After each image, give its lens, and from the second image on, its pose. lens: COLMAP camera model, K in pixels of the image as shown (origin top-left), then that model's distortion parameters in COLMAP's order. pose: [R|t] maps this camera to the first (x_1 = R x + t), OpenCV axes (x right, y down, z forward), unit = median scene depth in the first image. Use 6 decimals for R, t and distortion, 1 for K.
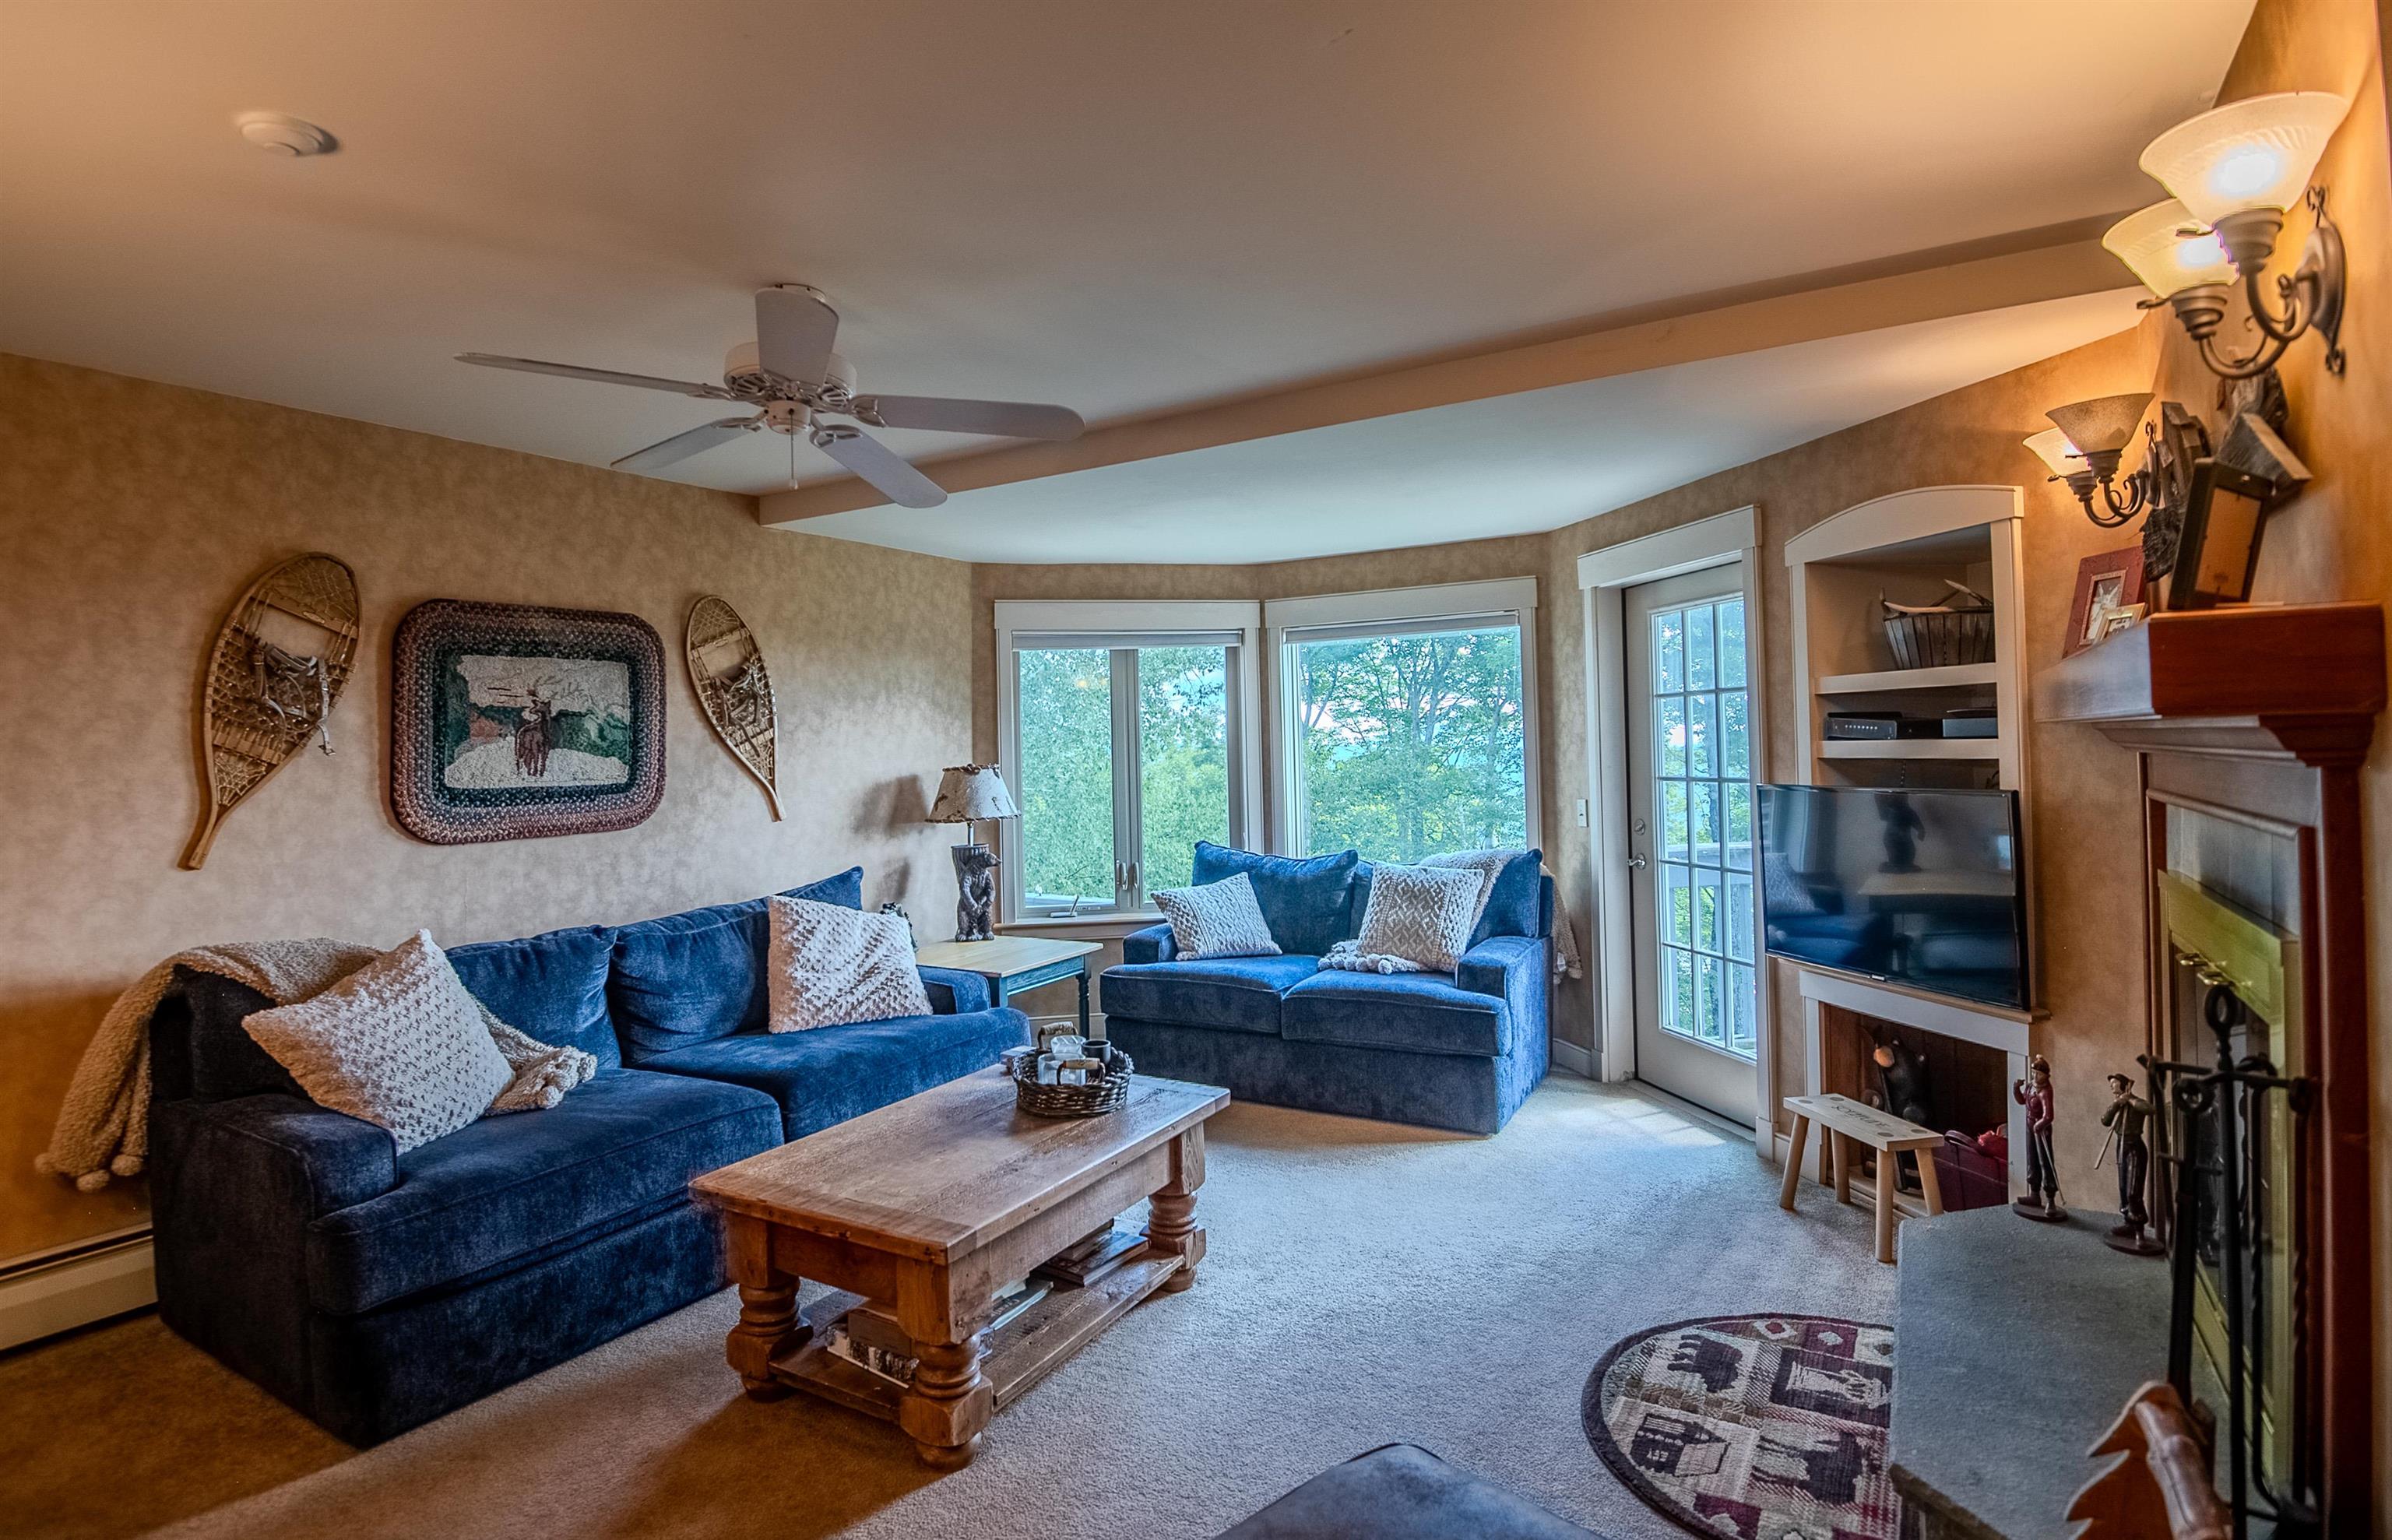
lens RADIAL K [[1218.7, 0, 1118.0], [0, 1218.7, 726.0], [0, 0, 1]] dist [-0.029974, -0.006126]
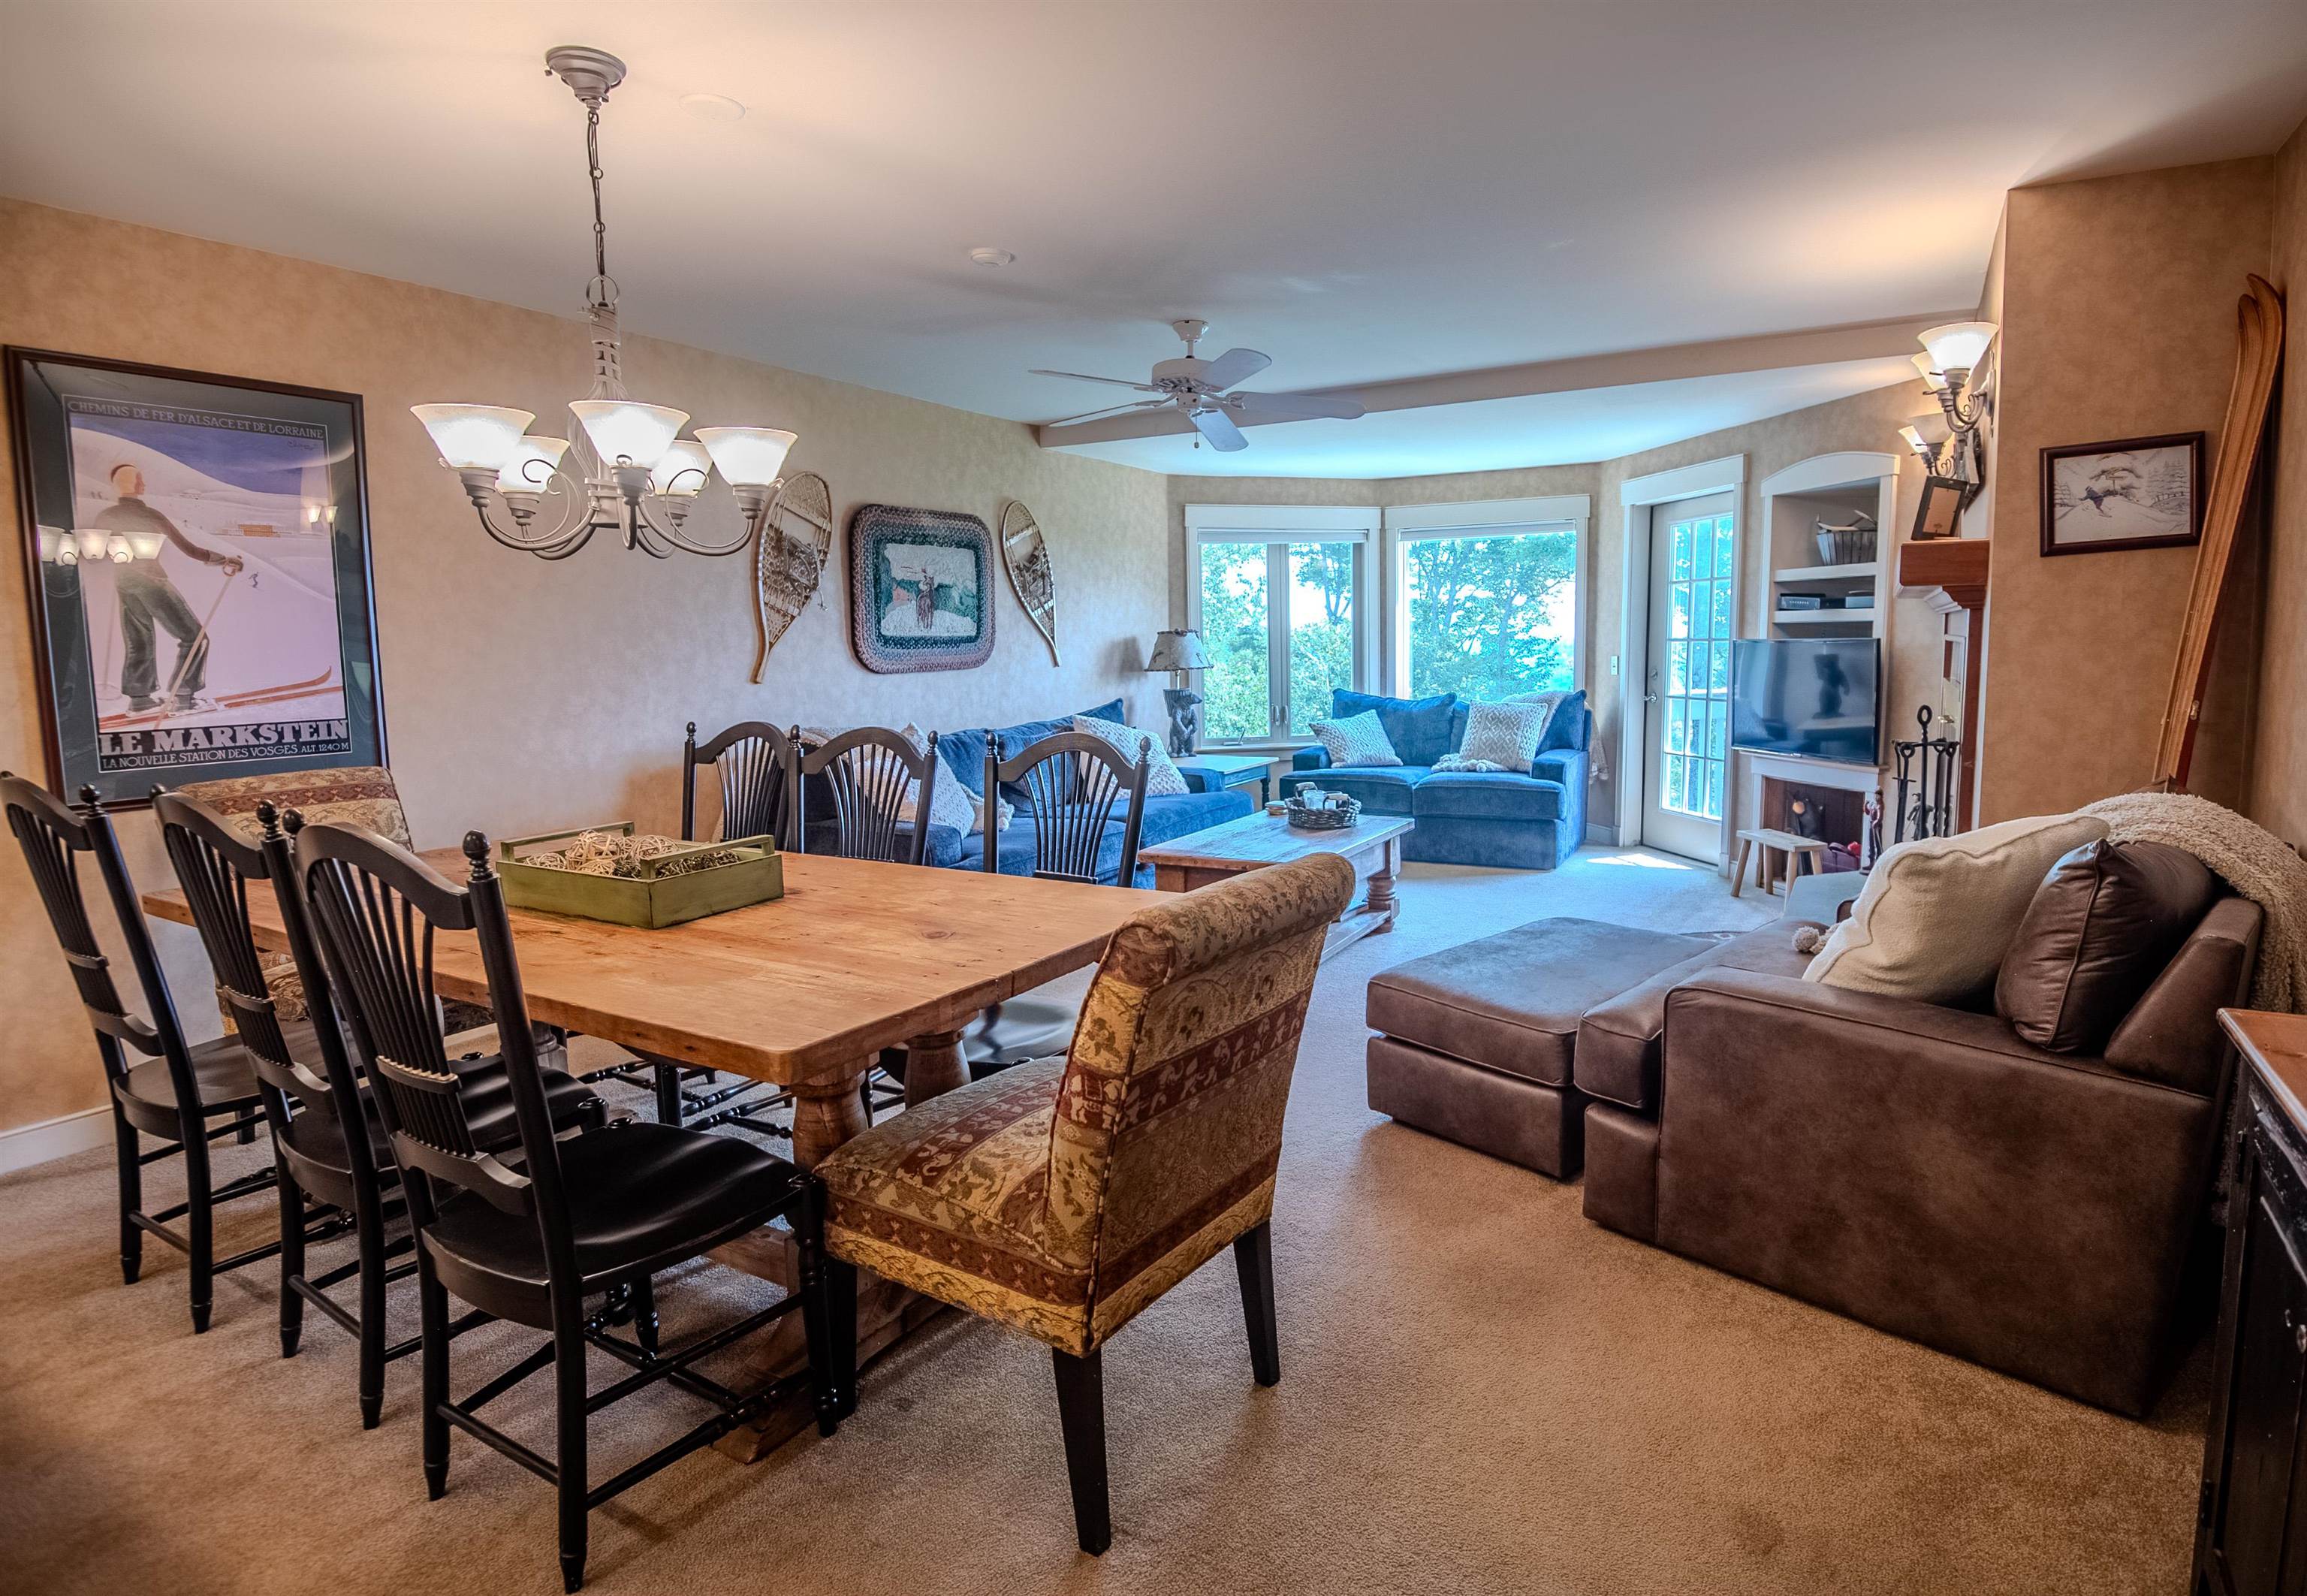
lens RADIAL K [[1196.7, 0, 1235.7], [0, 1196.7, 789.7], [0, 0, 1]] dist [-0.015093, -0.002787]
pose [[0.996042, -0.004201, 0.088779, -0.248598], [-0.008573, 0.989683, 0.143015, 0.025177], [-0.088464, -0.143210, 0.985731, -0.489359]]
